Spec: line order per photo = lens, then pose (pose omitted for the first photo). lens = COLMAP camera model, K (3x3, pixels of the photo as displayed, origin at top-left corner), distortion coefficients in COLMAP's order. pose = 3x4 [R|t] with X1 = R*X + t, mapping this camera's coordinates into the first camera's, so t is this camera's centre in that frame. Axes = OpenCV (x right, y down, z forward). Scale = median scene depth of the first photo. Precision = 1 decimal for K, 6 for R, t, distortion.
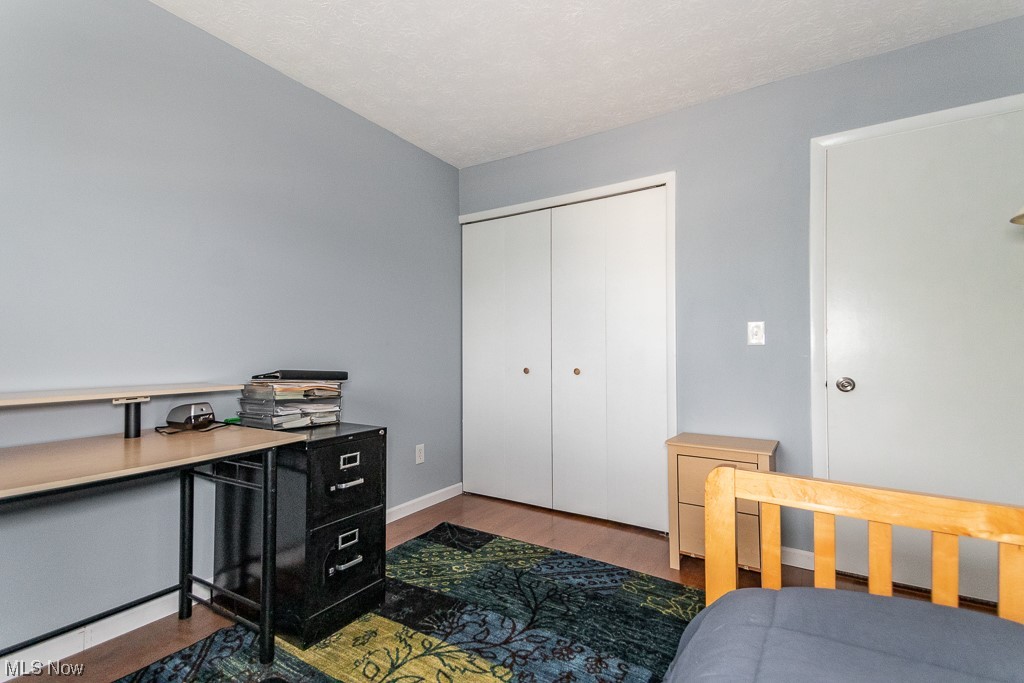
lens RADIAL K [[485.5, 0, 485.2], [0, 485.5, 348.5], [0, 0, 1]] dist [0.054360, -0.009448]
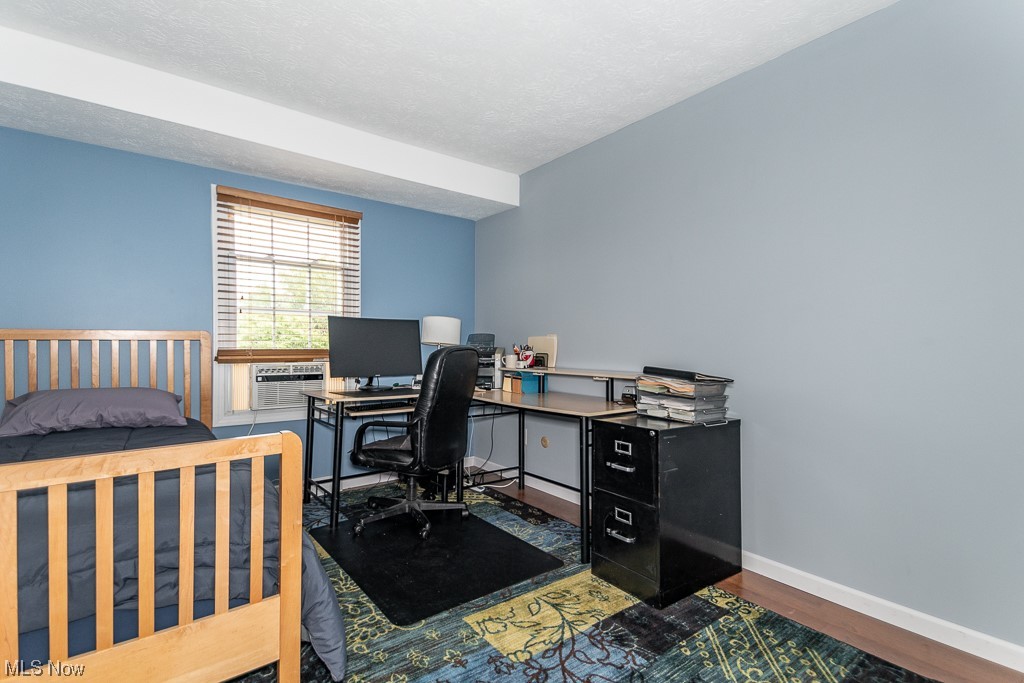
lens RADIAL K [[485.5, 0, 510.4], [0, 485.5, 347.9], [0, 0, 1]] dist [0.054360, -0.009448]
pose [[-0.335531, -0.000817, -0.942029, 0.894159], [0.000857, 0.999999, -0.001173, -0.001323], [0.942029, -0.001201, -0.335530, 1.152629]]
